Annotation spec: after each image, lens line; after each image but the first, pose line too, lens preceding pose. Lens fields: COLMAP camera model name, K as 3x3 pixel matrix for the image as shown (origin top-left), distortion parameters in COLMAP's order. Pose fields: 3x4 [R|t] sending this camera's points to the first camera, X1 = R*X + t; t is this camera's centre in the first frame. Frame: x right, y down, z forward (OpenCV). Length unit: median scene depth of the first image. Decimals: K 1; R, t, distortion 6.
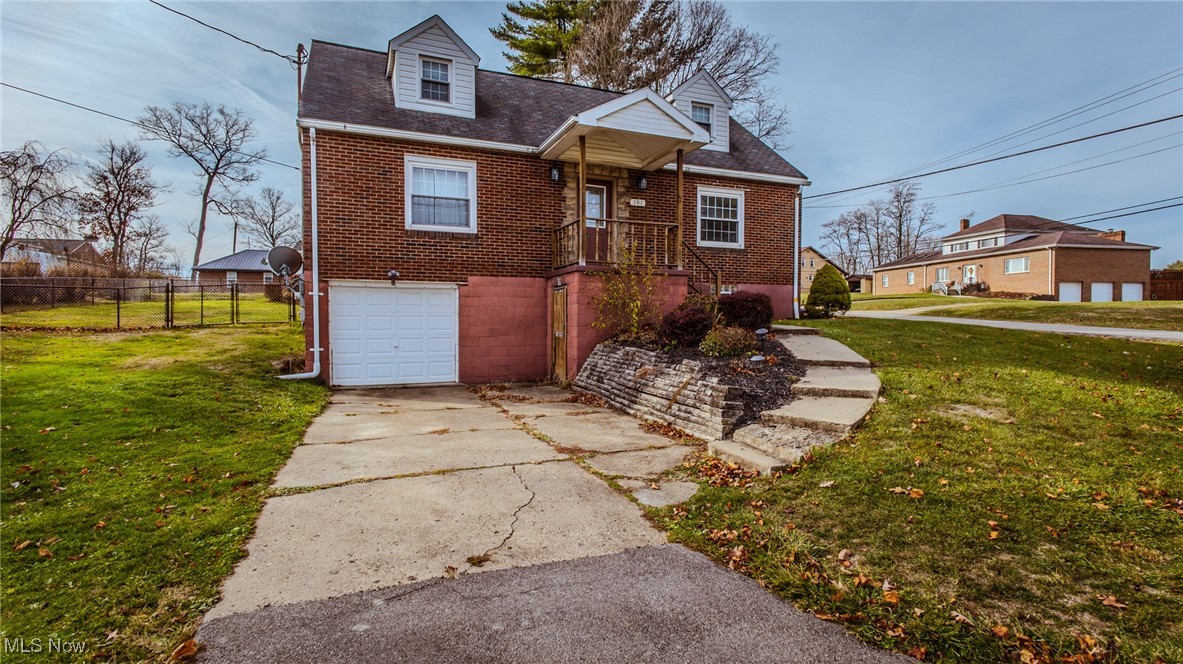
lens RADIAL K [[569.7, 0, 591.5], [0, 569.7, 332.0], [0, 0, 1]] dist [-0.000206, 0.000242]
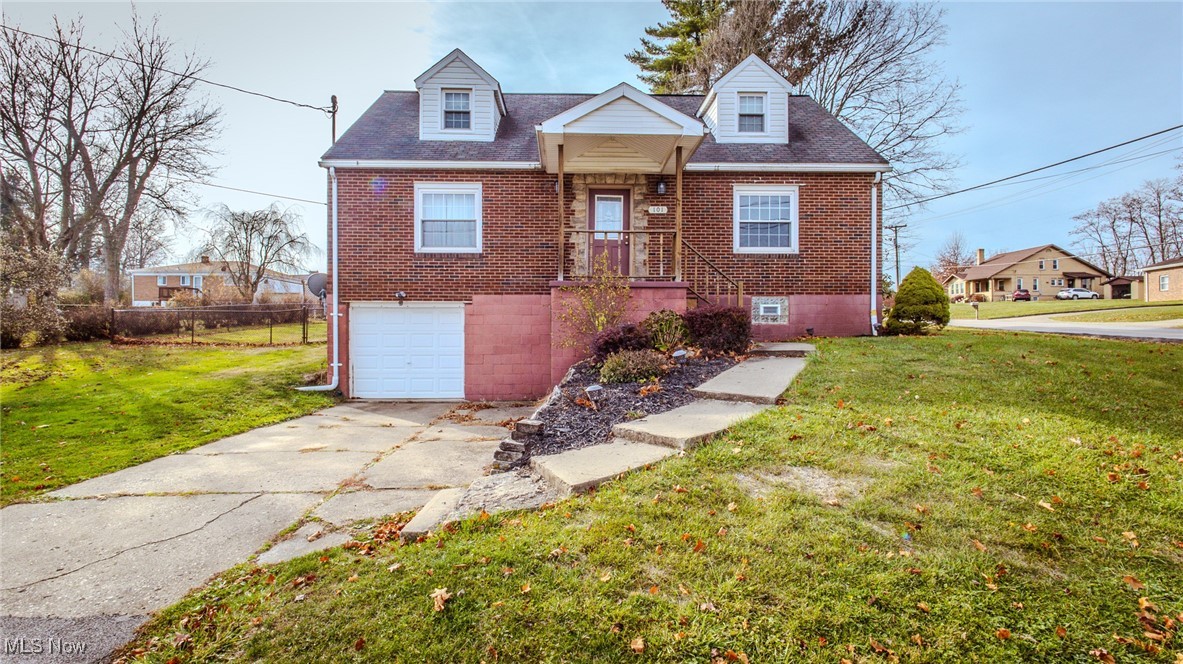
lens RADIAL K [[552.9, 0, 591.5], [0, 552.9, 332.0], [0, 0, 1]] dist [-0.000480, 0.000729]
pose [[0.935663, -0.003212, -0.352880, 0.324108], [-0.005398, 0.999711, -0.023412, -0.009141], [0.352853, 0.023811, 0.935376, 0.144668]]
